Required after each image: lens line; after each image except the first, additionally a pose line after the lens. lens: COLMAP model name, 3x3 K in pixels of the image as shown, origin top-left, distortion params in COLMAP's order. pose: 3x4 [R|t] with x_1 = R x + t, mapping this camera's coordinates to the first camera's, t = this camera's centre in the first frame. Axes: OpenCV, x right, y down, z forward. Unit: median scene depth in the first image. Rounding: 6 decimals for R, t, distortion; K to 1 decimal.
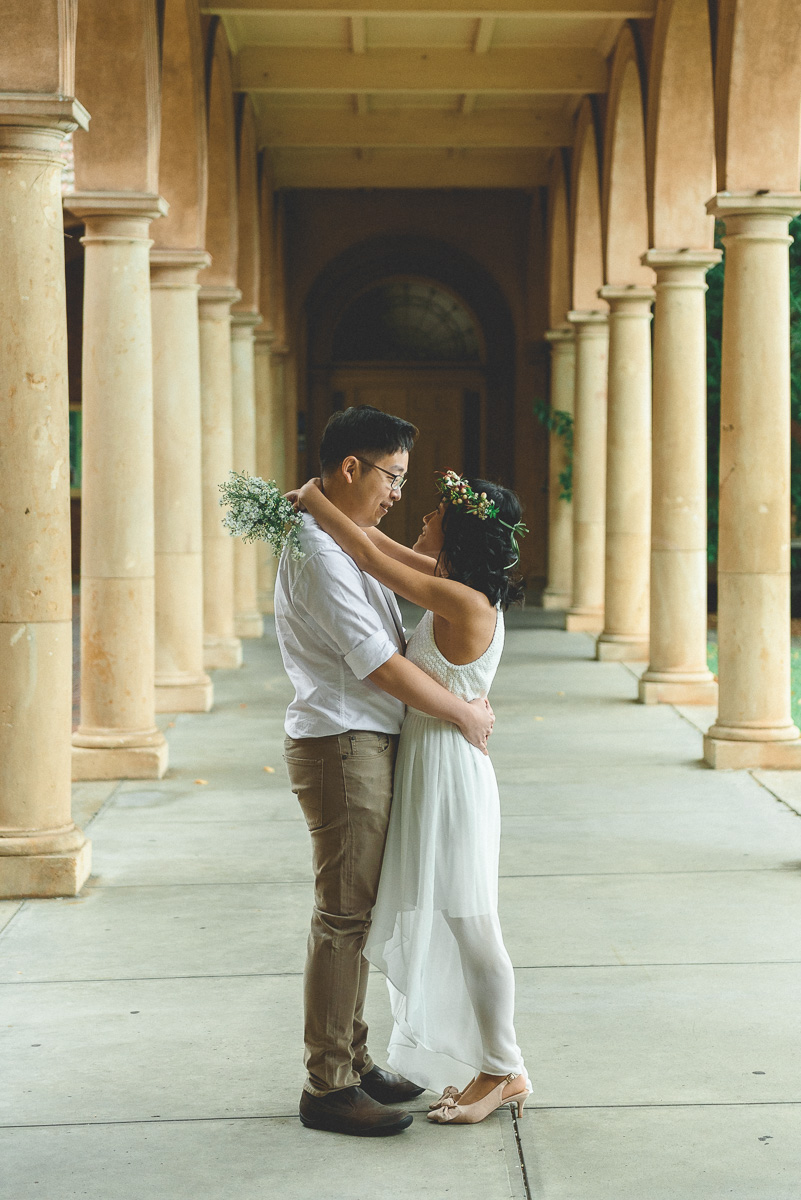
lens RADIAL K [[3232.4, 0, 401.1], [0, 3232.4, 598.3], [0, 0, 1]] dist [-0.059146, 0.000000]
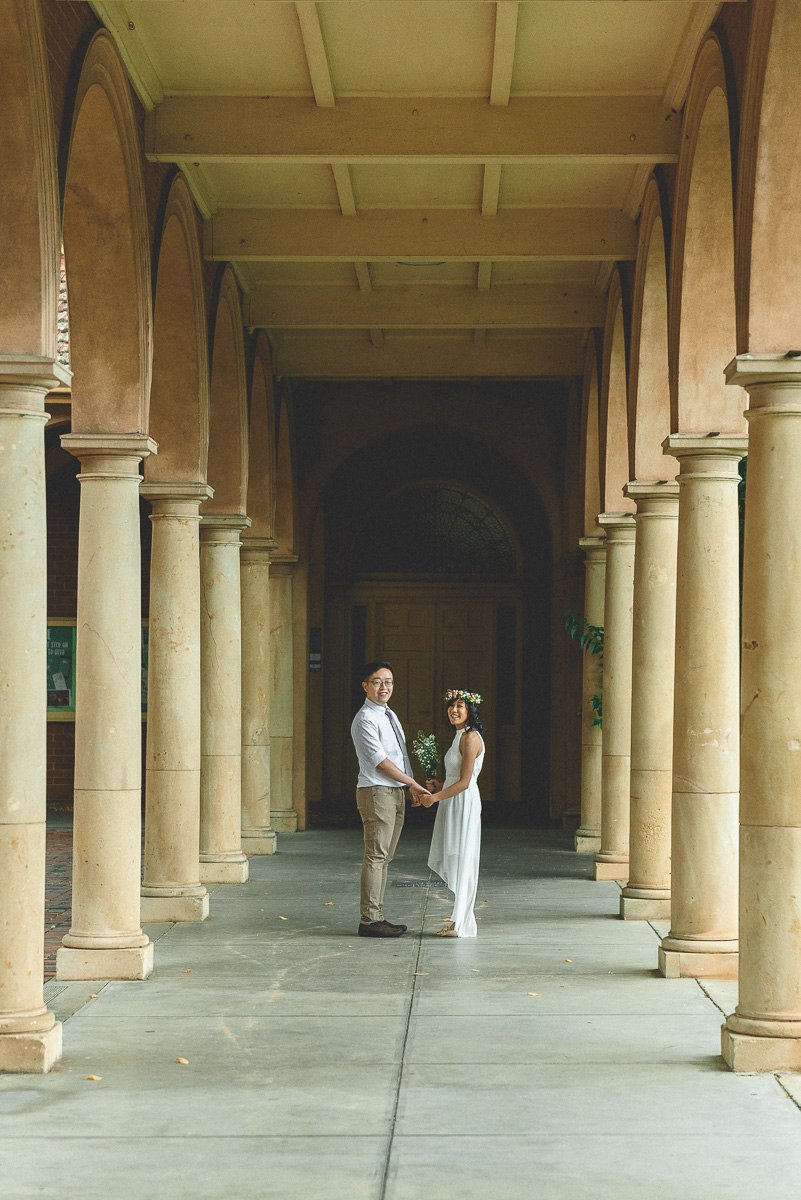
lens RADIAL K [[2775.4, 0, 400.3], [0, 2775.4, 603.5], [0, 0, 1]] dist [0.048366, 0.000000]
pose [[0.997336, 0.004780, -0.072784, 0.059103], [-0.009909, 0.997478, -0.070278, -0.012239], [0.072264, 0.070812, 0.994869, 0.276577]]
